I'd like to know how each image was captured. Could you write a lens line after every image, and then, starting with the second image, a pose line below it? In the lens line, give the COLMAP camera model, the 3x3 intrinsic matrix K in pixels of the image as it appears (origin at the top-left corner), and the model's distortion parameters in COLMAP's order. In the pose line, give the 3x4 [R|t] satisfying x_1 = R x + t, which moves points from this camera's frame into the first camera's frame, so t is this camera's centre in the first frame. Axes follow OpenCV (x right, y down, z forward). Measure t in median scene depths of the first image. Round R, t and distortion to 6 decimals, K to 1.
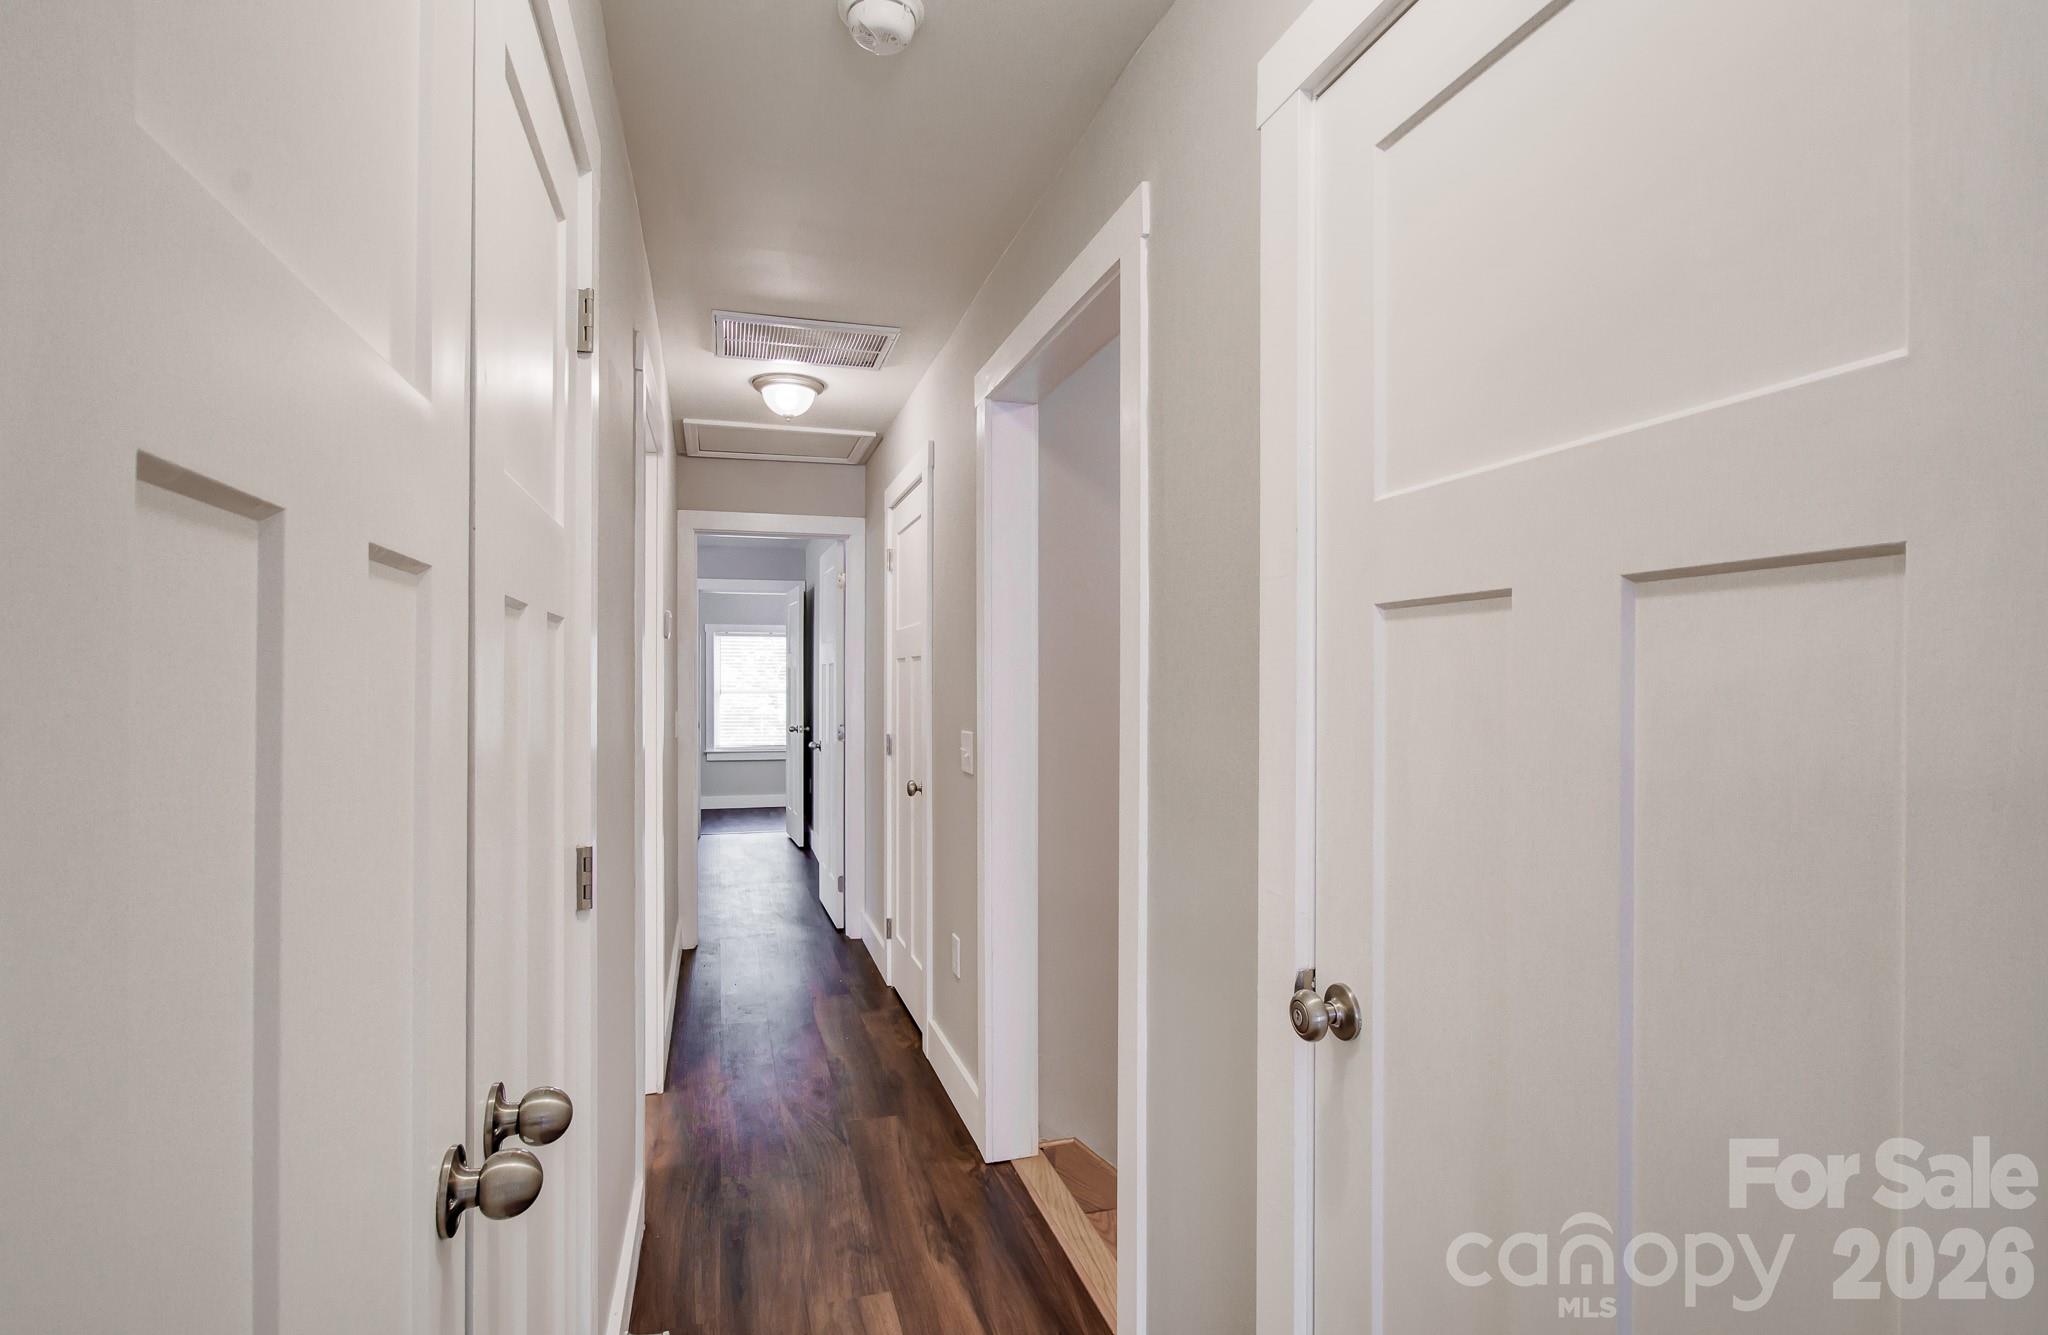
lens RADIAL K [[986.8, 0, 1026.6], [0, 986.8, 669.5], [0, 0, 1]] dist [-0.002086, 0.000805]
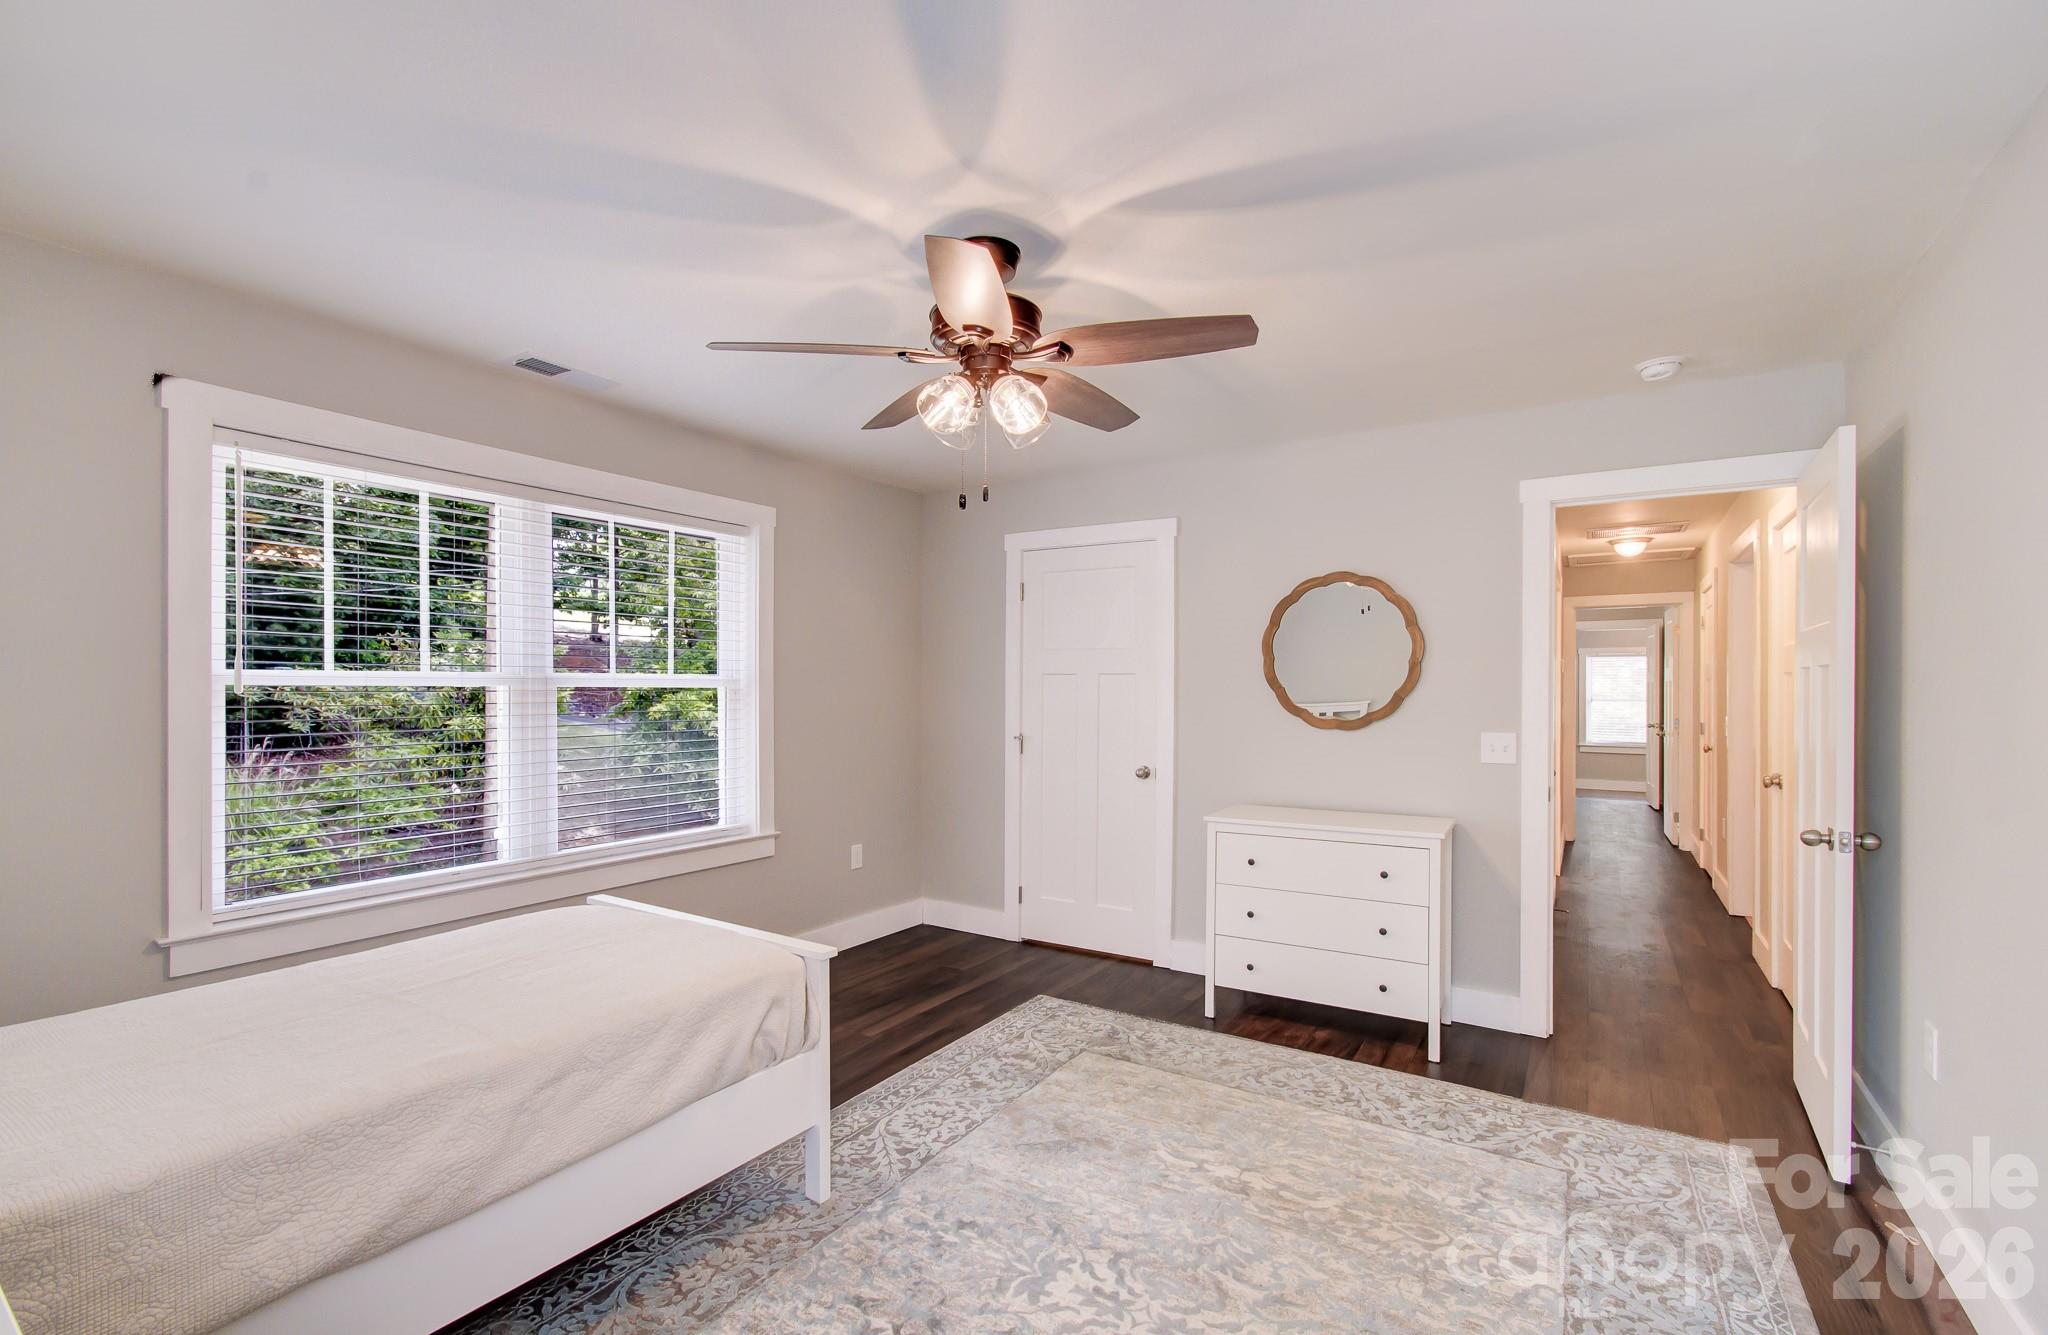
lens RADIAL K [[905.3, 0, 1030.3], [0, 905.3, 678.1], [0, 0, 1]] dist [-0.004621, 0.001915]
pose [[0.655517, -0.000431, -0.755180, 0.203655], [-0.002209, 0.999994, -0.002488, -0.004840], [0.755177, 0.003299, 0.655513, -0.663872]]
